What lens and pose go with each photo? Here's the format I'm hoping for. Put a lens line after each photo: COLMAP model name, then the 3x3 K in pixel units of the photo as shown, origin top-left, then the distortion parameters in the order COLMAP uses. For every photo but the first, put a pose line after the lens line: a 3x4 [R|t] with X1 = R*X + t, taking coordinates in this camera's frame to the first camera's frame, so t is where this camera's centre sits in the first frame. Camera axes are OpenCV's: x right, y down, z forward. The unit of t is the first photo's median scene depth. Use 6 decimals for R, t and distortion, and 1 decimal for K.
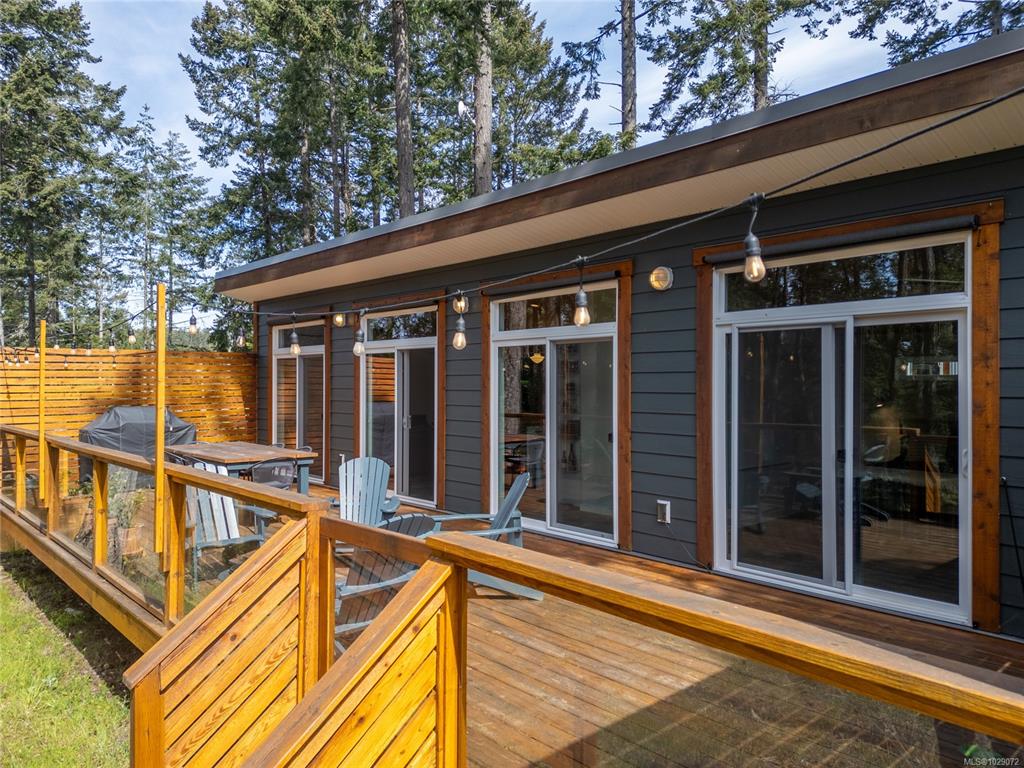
lens RADIAL K [[718.5, 0, 506.1], [0, 718.5, 382.3], [0, 0, 1]] dist [0.018838, -0.000132]
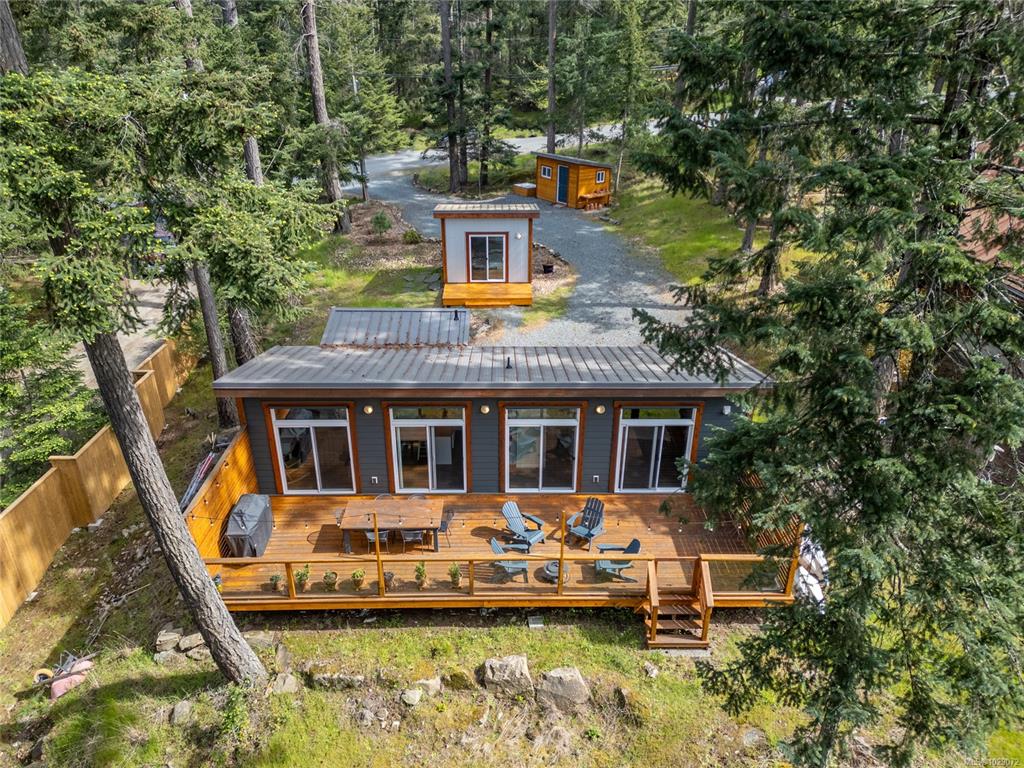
lens RADIAL K [[718.5, 0, 506.1], [0, 718.5, 382.3], [0, 0, 1]] dist [0.018838, -0.000132]
pose [[0.643469, -0.330834, 0.690288, -0.472624], [-0.002786, 0.900762, 0.434305, -0.356900], [-0.765467, -0.281385, 0.578690, -0.079944]]
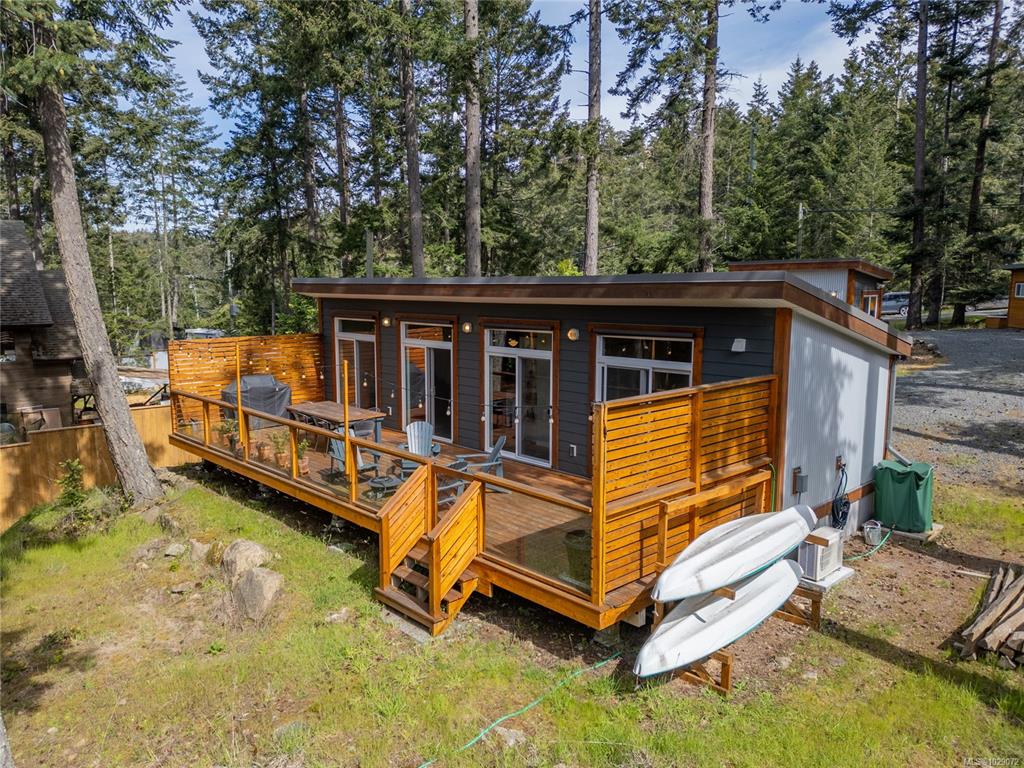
lens RADIAL K [[718.5, 0, 506.1], [0, 718.5, 382.3], [0, 0, 1]] dist [0.018838, -0.000132]
pose [[0.999698, -0.001425, 0.024550, -0.003794], [-0.001849, 0.991138, 0.132825, -0.066149], [-0.024522, -0.132831, 0.990835, -0.229530]]
